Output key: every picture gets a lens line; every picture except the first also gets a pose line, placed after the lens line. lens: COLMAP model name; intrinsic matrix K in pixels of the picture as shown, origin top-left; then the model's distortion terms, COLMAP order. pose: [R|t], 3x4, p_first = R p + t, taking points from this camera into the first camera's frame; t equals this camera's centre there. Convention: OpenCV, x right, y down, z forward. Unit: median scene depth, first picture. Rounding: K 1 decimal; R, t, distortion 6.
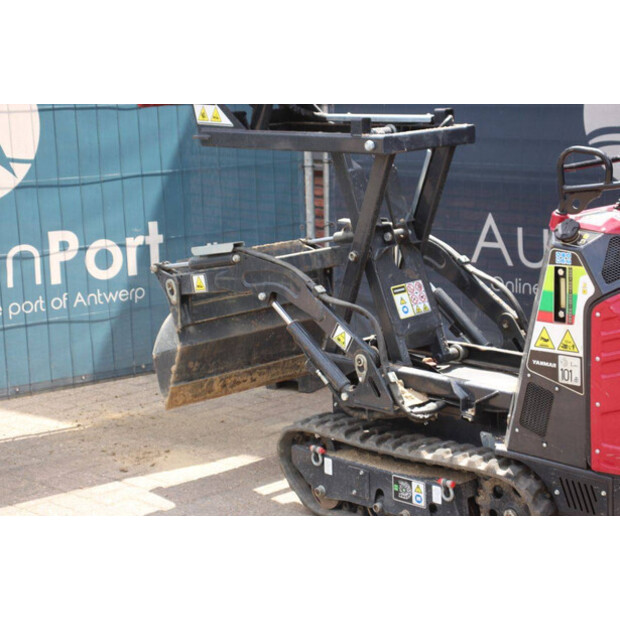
lens RADIAL K [[1468.8, 0, 310.0], [0, 1468.8, 310.0], [0, 0, 1]] dist [0.382265, 0.930869]
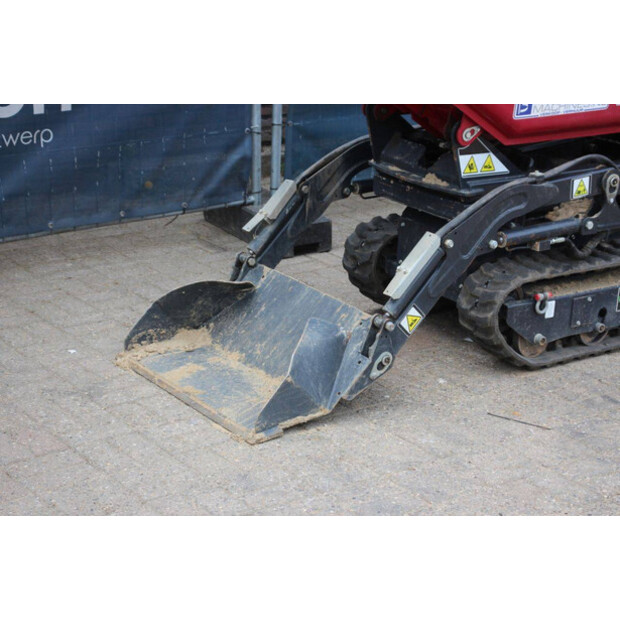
lens RADIAL K [[1468.8, 0, 310.0], [0, 1468.8, 310.0], [0, 0, 1]] dist [0.382265, 0.930869]
pose [[0.165352, -0.266256, 0.949614, -0.990756], [0.140058, 0.959449, 0.244626, -0.158422], [-0.976239, 0.092552, 0.195938, 1.056801]]
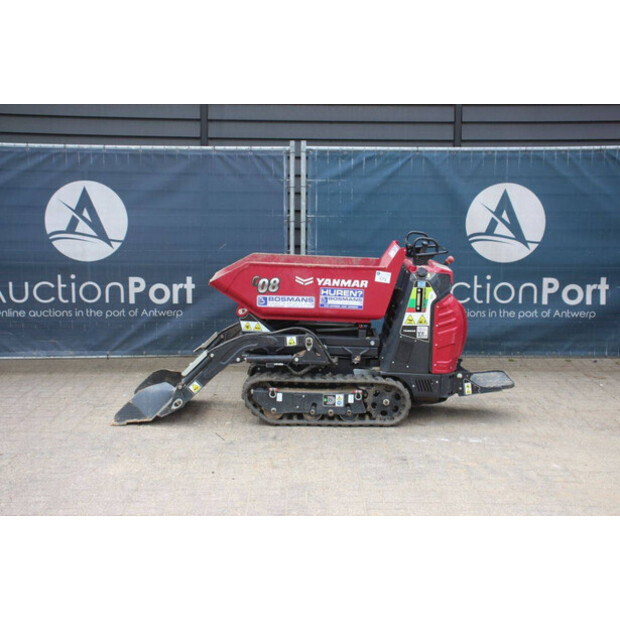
lens RADIAL K [[1025.1, 0, 310.0], [0, 1025.1, 310.0], [0, 0, 1]] dist [0.135705, 0.061363]
pose [[0.701256, -0.049468, 0.711191, -1.028385], [0.085235, 0.996252, -0.014748, 0.013664], [-0.707796, 0.070961, 0.702844, -0.012264]]
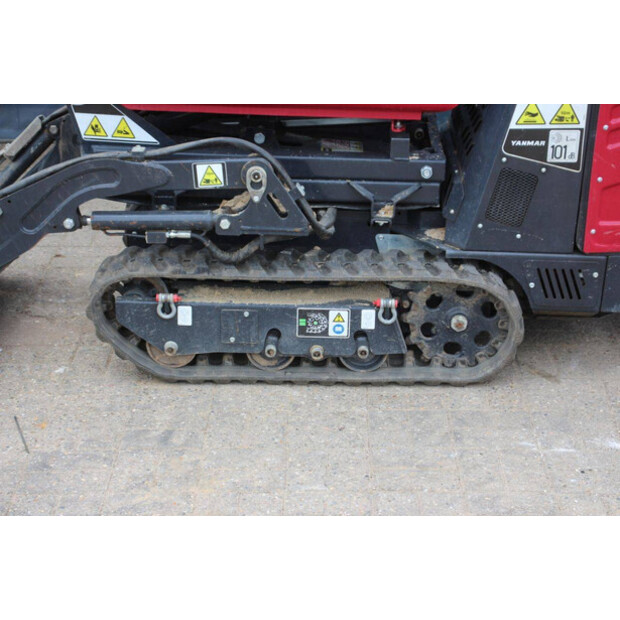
lens RADIAL K [[1389.0, 0, 310.0], [0, 1389.0, 310.0], [0, 0, 1]] dist [0.373244, 0.147016]
pose [[0.714289, -0.232619, 0.660061, -0.463348], [0.091280, 0.966053, 0.241679, -0.074257], [-0.693873, -0.112378, 0.711274, 0.476181]]
